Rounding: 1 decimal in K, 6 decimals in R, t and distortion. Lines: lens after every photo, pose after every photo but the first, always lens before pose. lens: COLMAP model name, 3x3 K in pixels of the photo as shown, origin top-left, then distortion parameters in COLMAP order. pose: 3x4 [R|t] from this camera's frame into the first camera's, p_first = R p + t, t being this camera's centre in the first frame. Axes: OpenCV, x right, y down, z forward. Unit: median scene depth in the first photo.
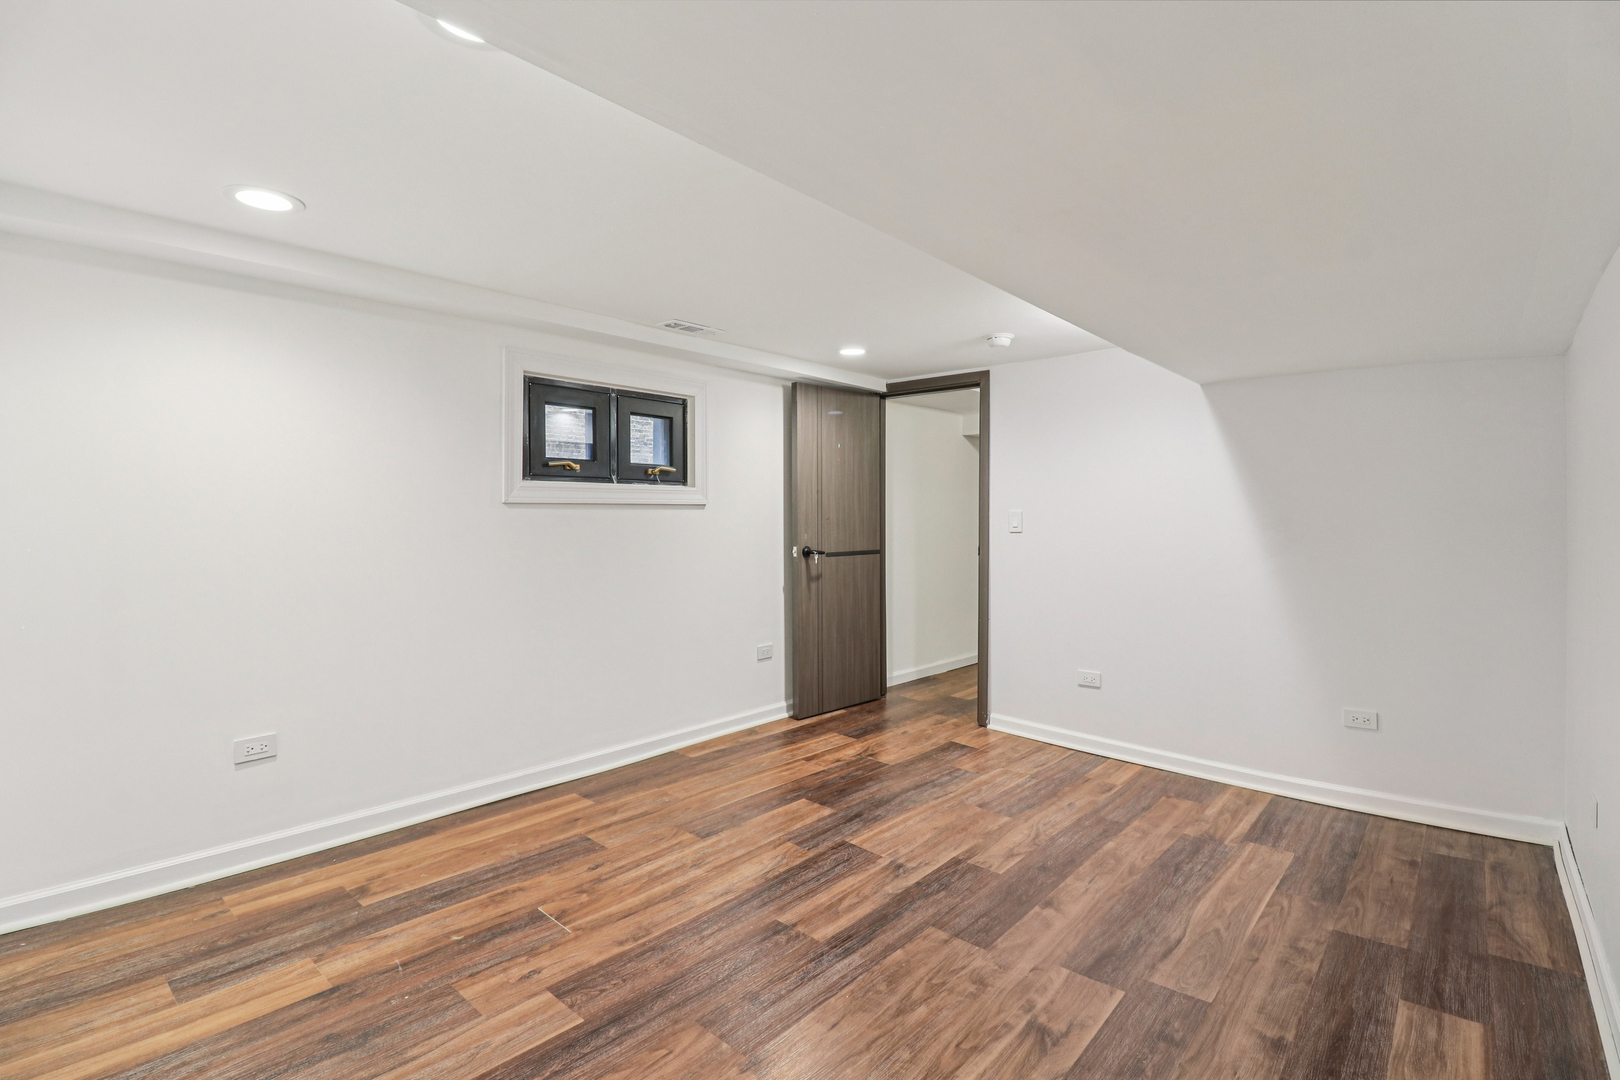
lens RADIAL K [[760.2, 0, 811.1], [0, 760.2, 527.4], [0, 0, 1]] dist [-0.000023, -0.014463]
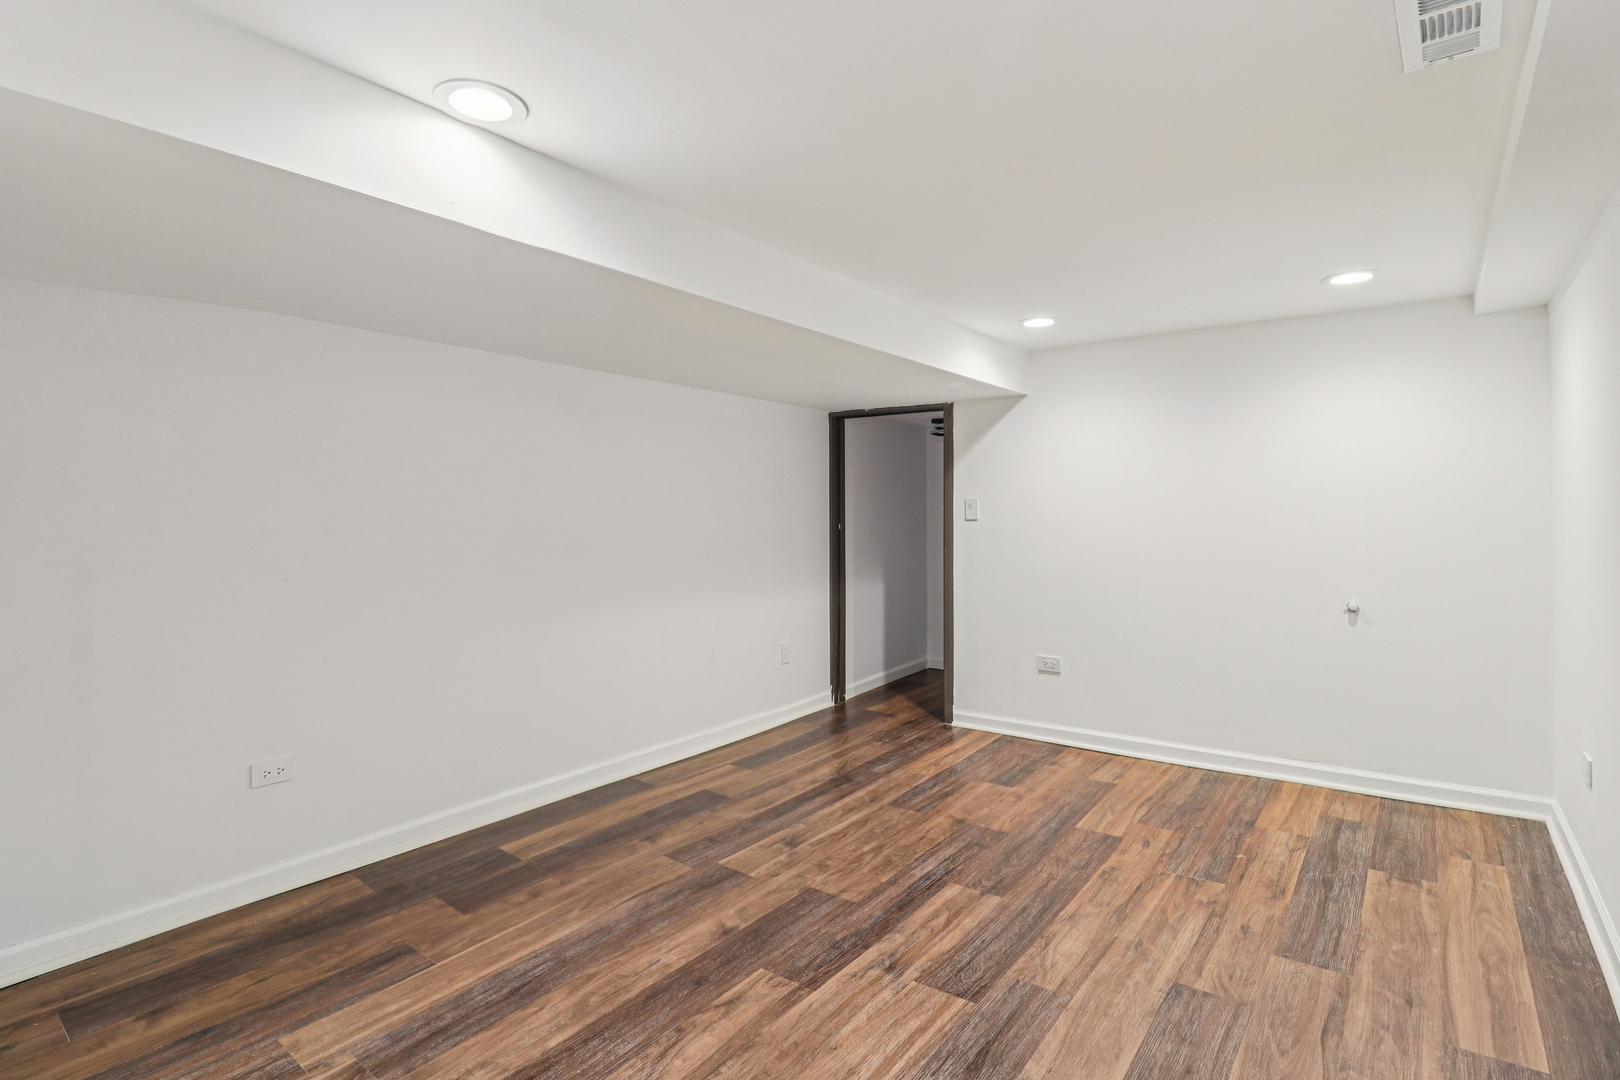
lens RADIAL K [[760.2, 0, 811.1], [0, 760.2, 527.4], [0, 0, 1]] dist [-0.000023, -0.014463]
pose [[-0.998640, 0.000083, -0.052141, 0.265383], [-0.001726, 0.999398, 0.034645, -0.030584], [0.052112, 0.034688, -0.998039, 1.964776]]
